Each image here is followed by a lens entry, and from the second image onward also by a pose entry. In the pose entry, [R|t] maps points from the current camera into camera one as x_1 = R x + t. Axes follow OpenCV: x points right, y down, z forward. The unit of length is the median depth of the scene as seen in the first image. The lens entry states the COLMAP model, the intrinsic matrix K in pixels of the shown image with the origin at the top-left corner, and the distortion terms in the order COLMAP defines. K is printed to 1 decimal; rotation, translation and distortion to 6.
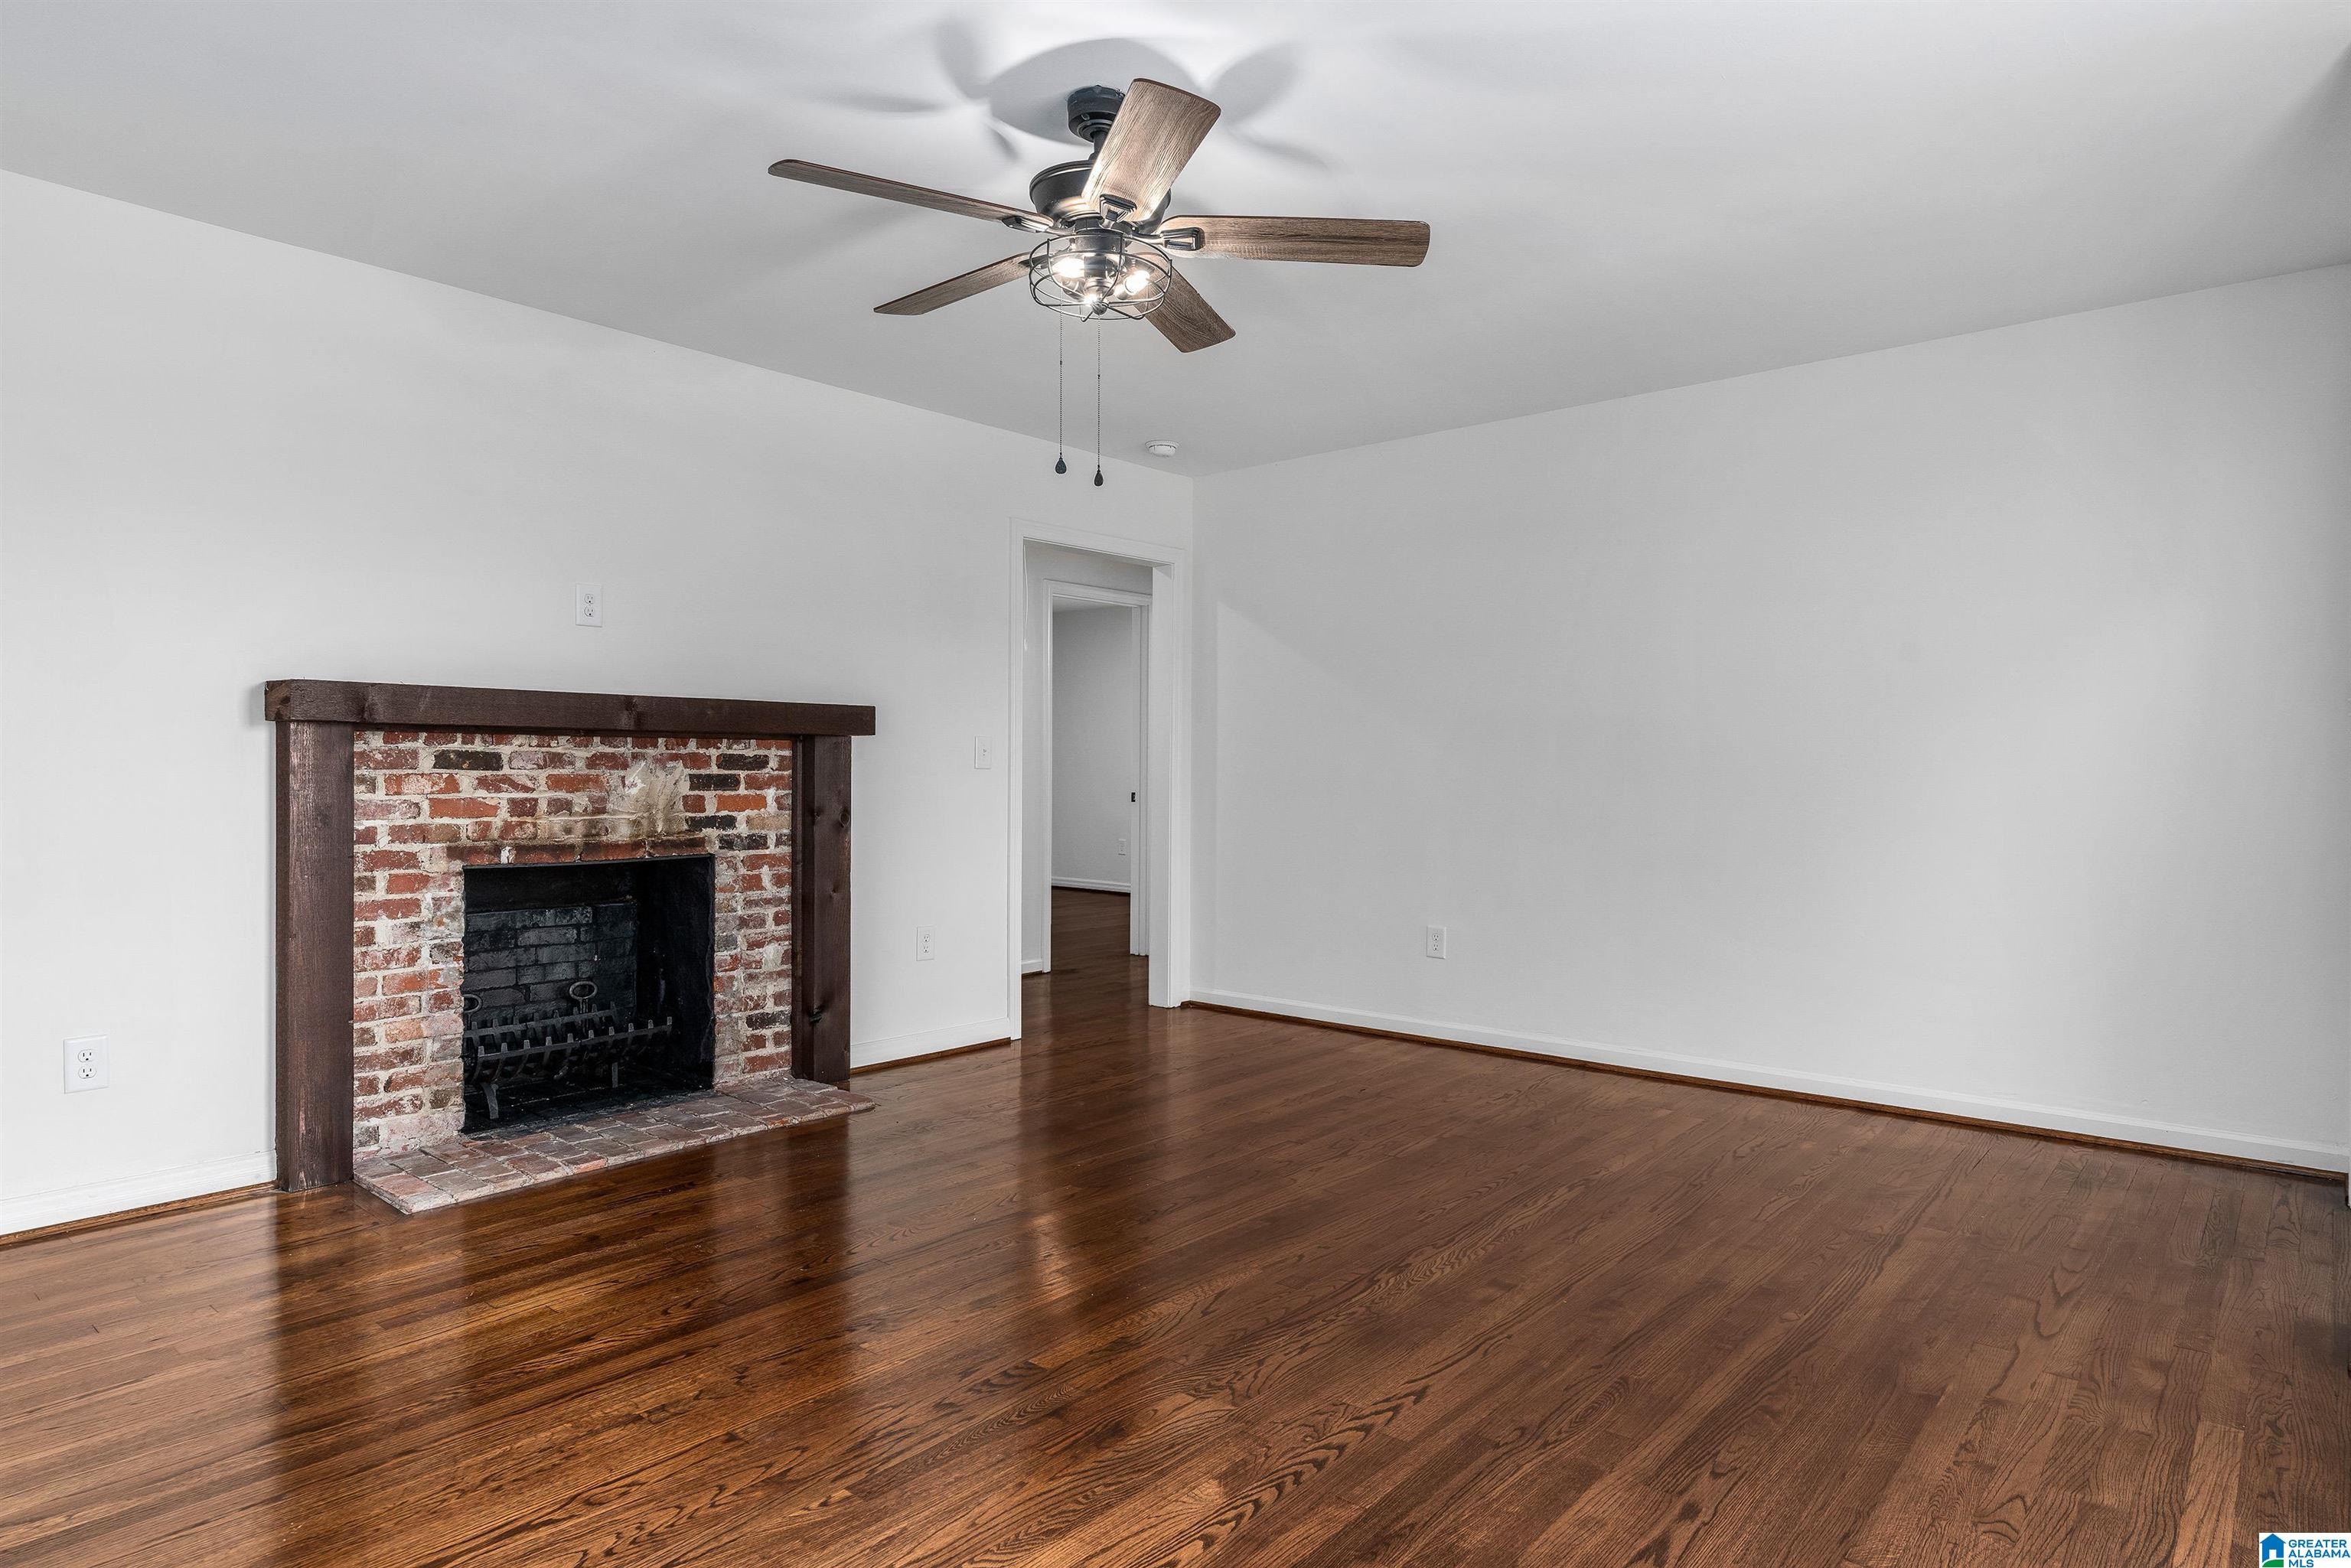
lens RADIAL K [[1354.6, 0, 1166.8], [0, 1354.6, 772.0], [0, 0, 1]] dist [-0.004335, -0.000171]
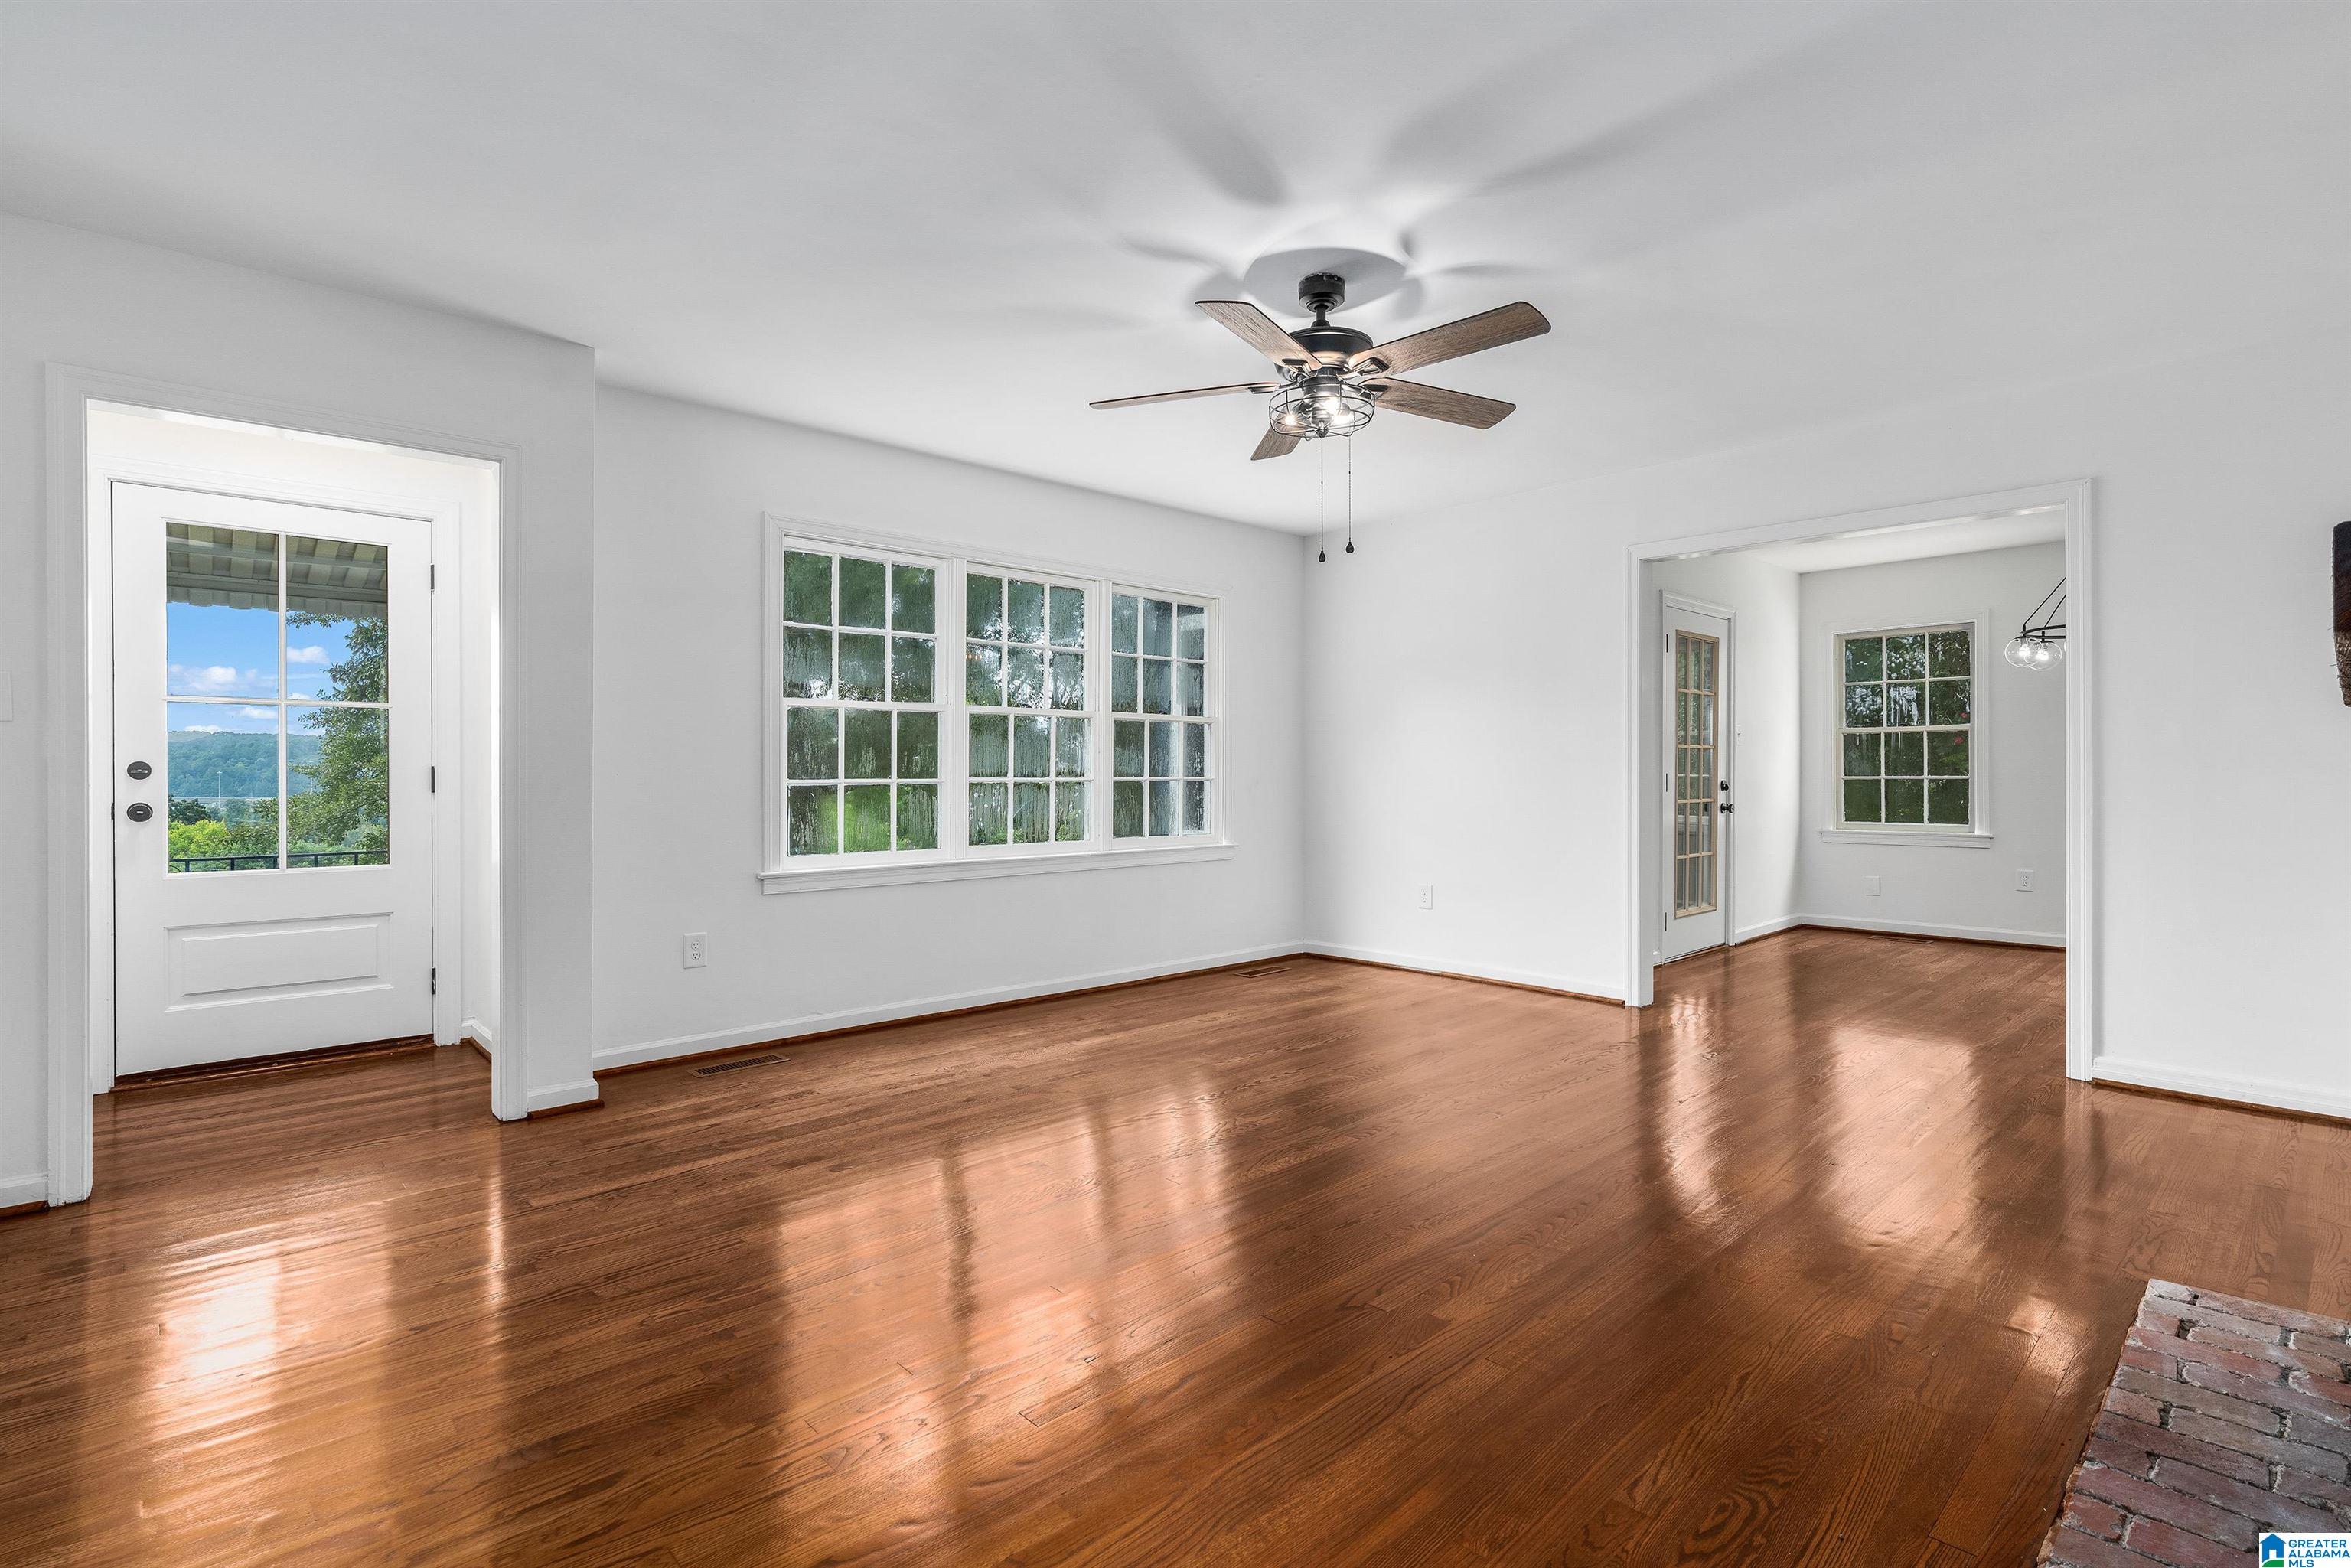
lens RADIAL K [[1111.2, 0, 1173.0], [0, 1111.2, 771.1], [0, 0, 1]] dist [0.001615, 0.000259]
pose [[-0.993315, -0.003306, 0.115386, -0.020774], [-0.003072, 0.999993, 0.002205, -0.000319], [-0.115393, 0.001835, -0.993318, 1.428067]]
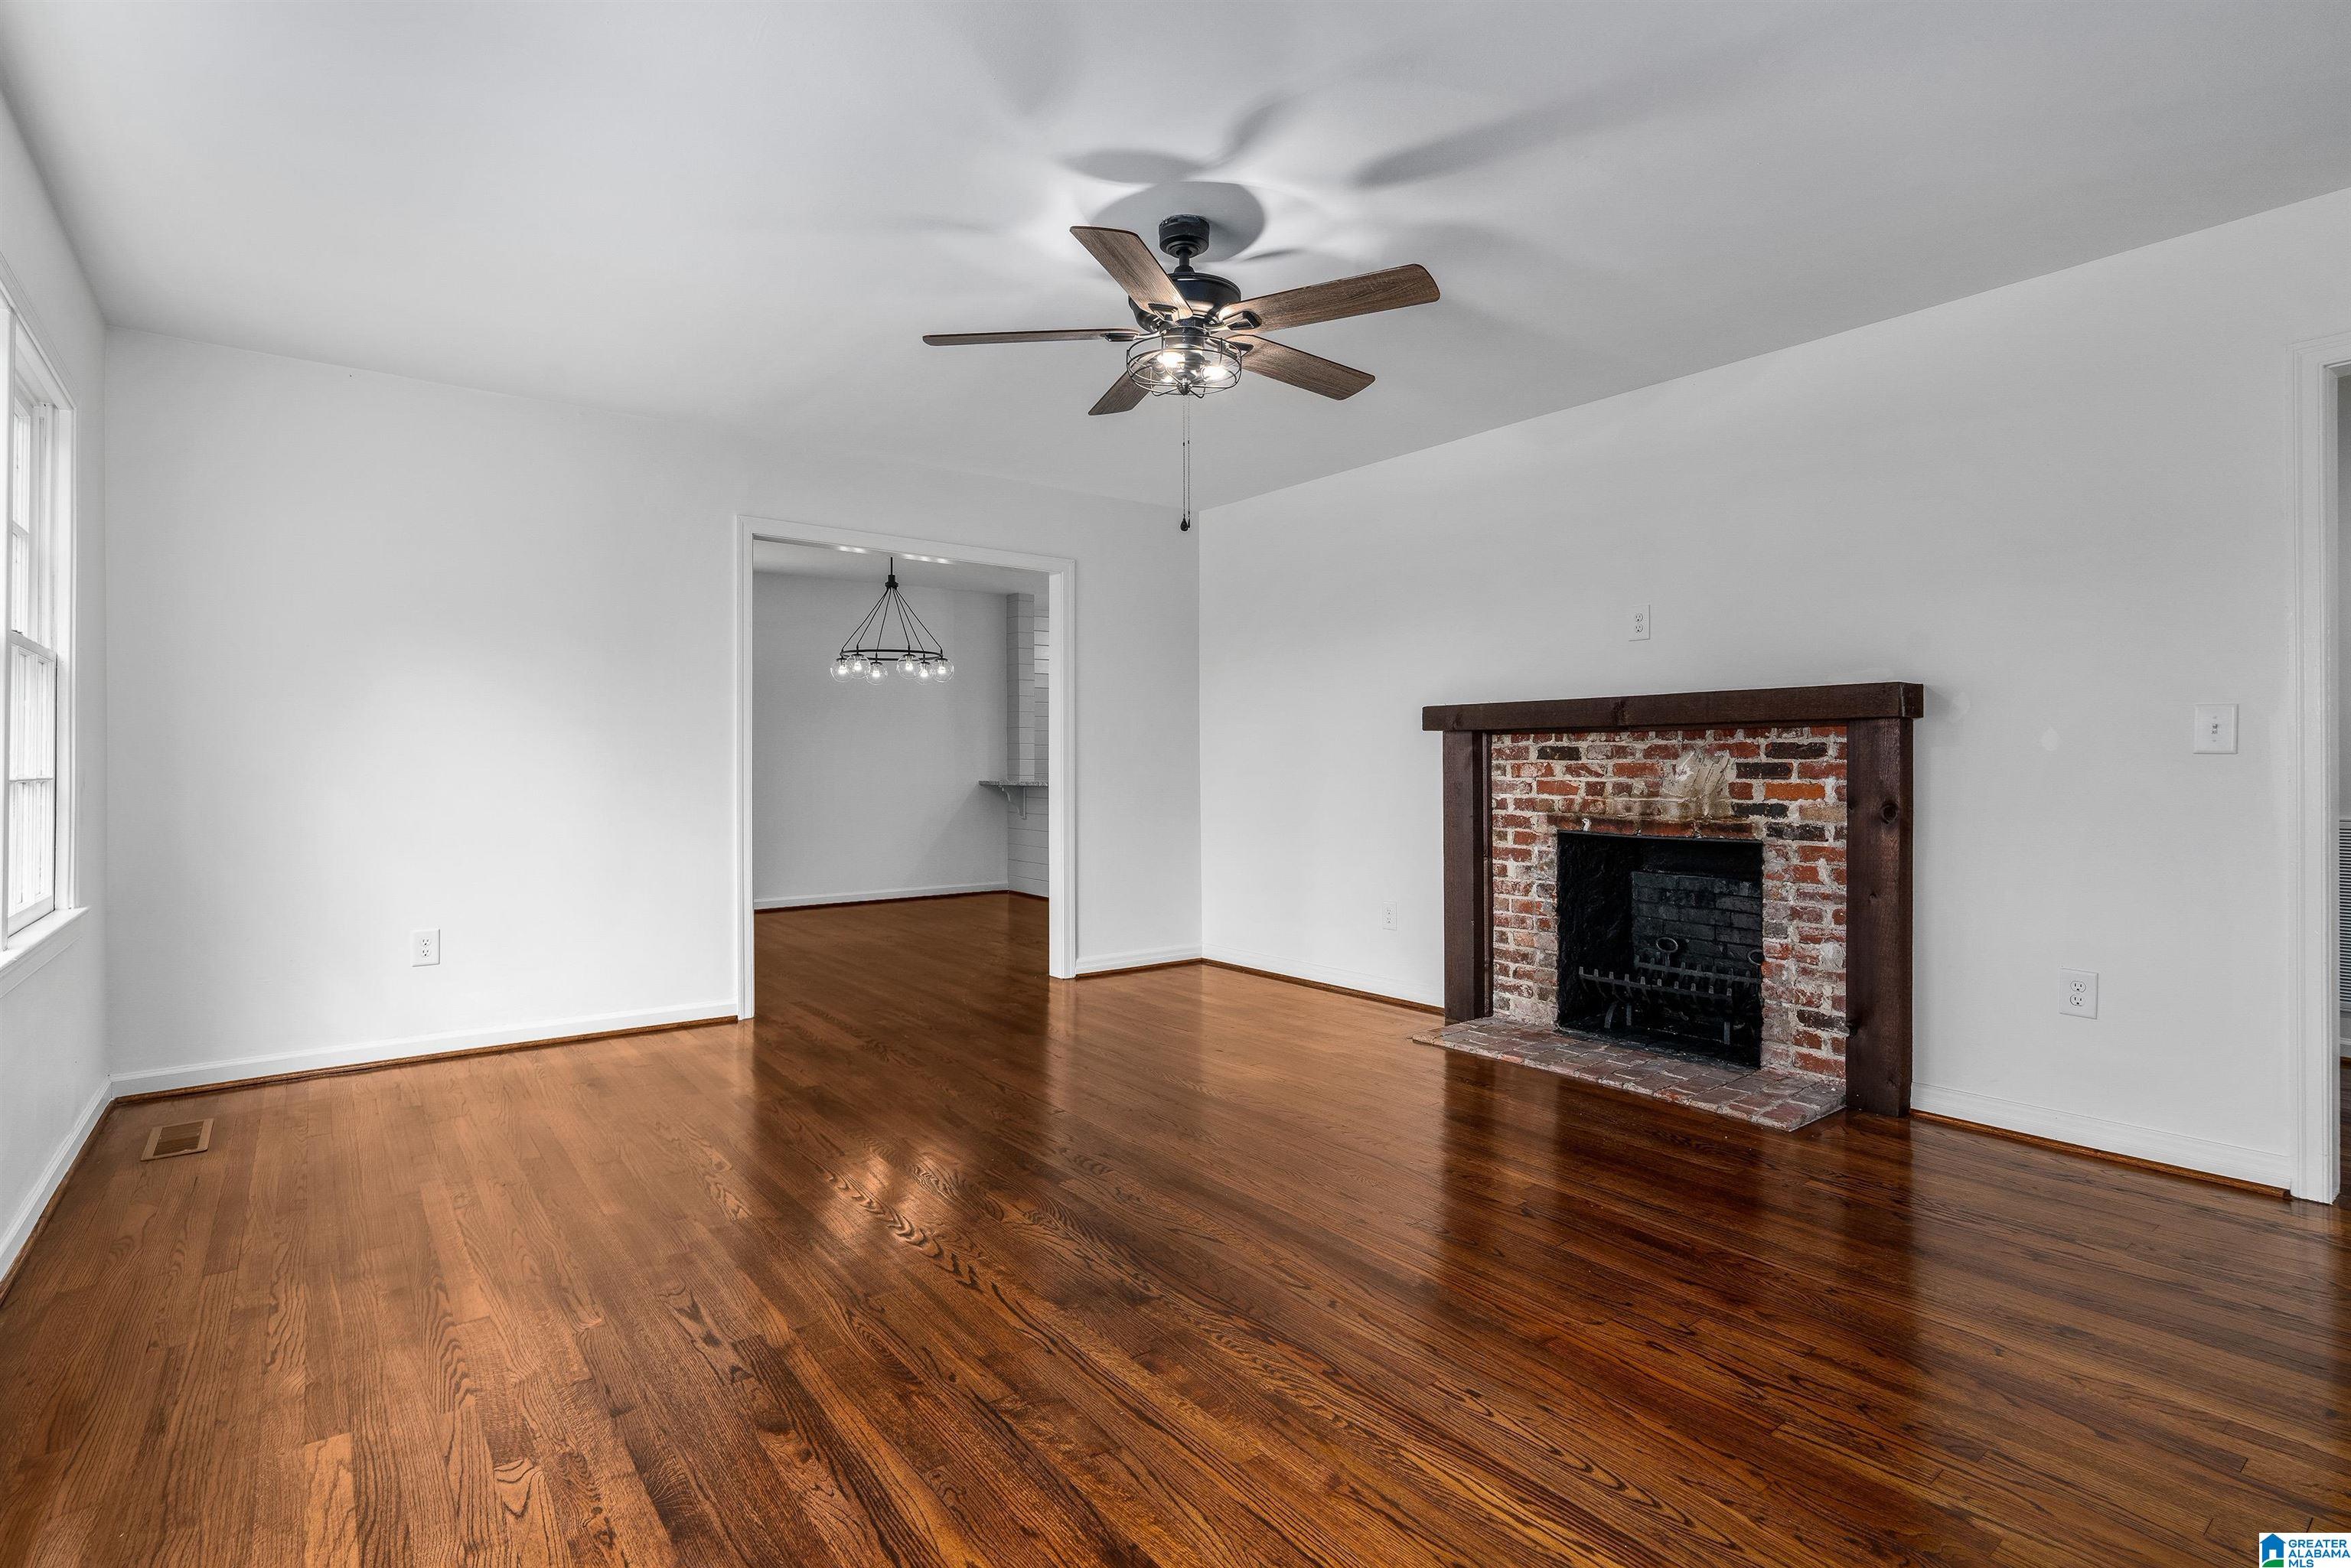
lens RADIAL K [[1134.1, 0, 1153.3], [0, 1134.1, 758.9], [0, 0, 1]] dist [-0.011704, 0.000014]
pose [[-0.218682, -0.006450, -0.975775, 0.652155], [0.000898, 0.999976, -0.006812, 0.004388], [0.975796, -0.002366, -0.218671, 0.801148]]
